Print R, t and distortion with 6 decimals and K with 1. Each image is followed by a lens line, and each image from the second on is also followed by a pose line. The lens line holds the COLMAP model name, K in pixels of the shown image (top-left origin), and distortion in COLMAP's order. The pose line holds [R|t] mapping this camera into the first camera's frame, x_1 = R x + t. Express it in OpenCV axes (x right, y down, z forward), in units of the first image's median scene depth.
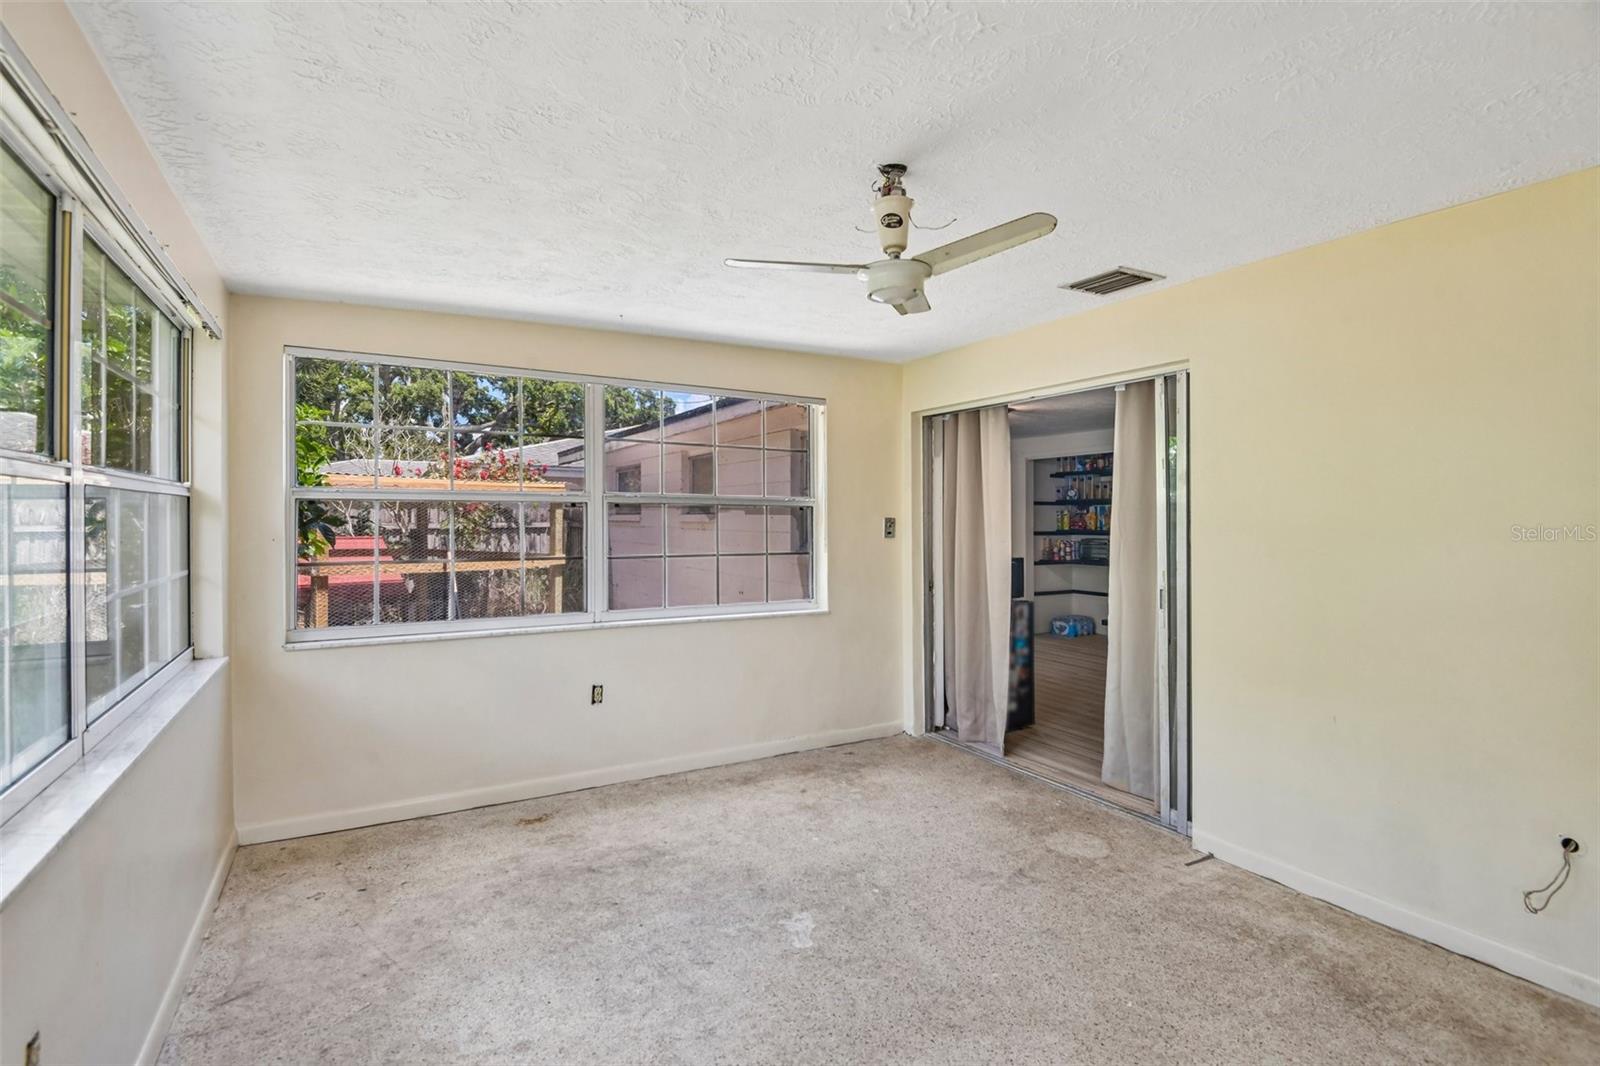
lens RADIAL K [[738.1, 0, 802.7], [0, 738.1, 525.4], [0, 0, 1]] dist [0.003932, -0.008745]
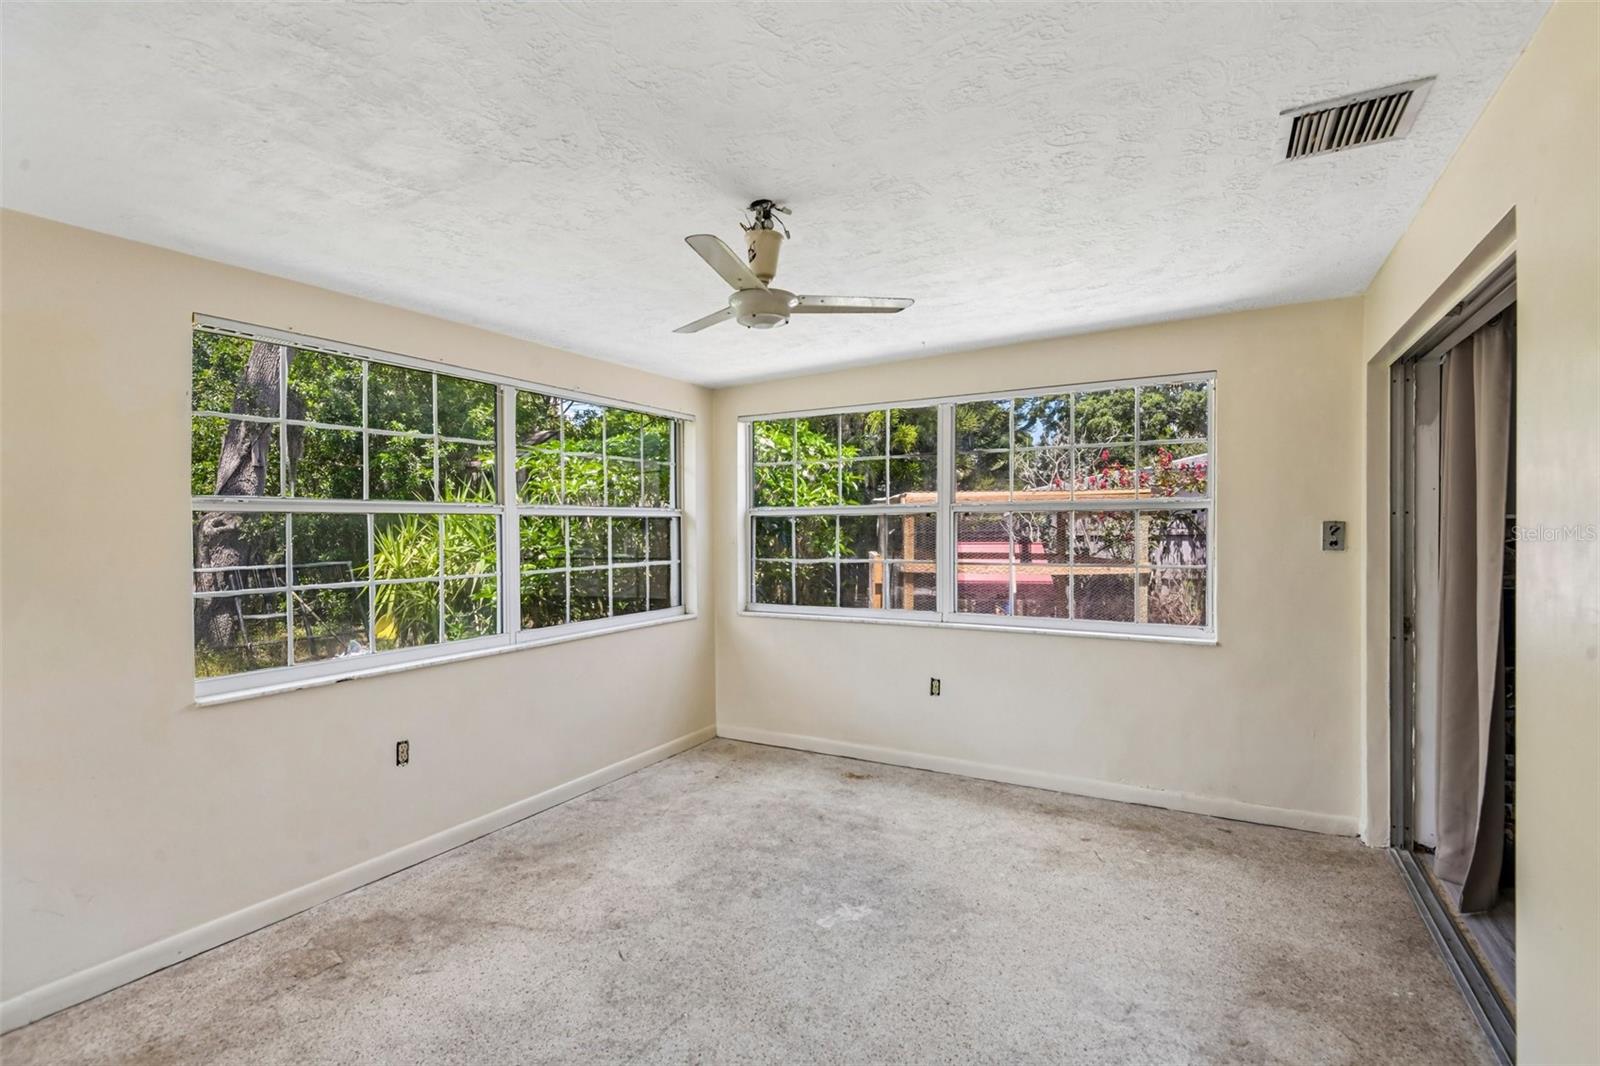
lens RADIAL K [[738.1, 0, 787.5], [0, 738.1, 519.9], [0, 0, 1]] dist [0.003932, -0.008745]
pose [[0.533072, -0.011469, -0.845992, 0.536106], [-0.002079, 0.999887, -0.014865, -0.003071], [0.846067, 0.009683, 0.532988, 0.226391]]
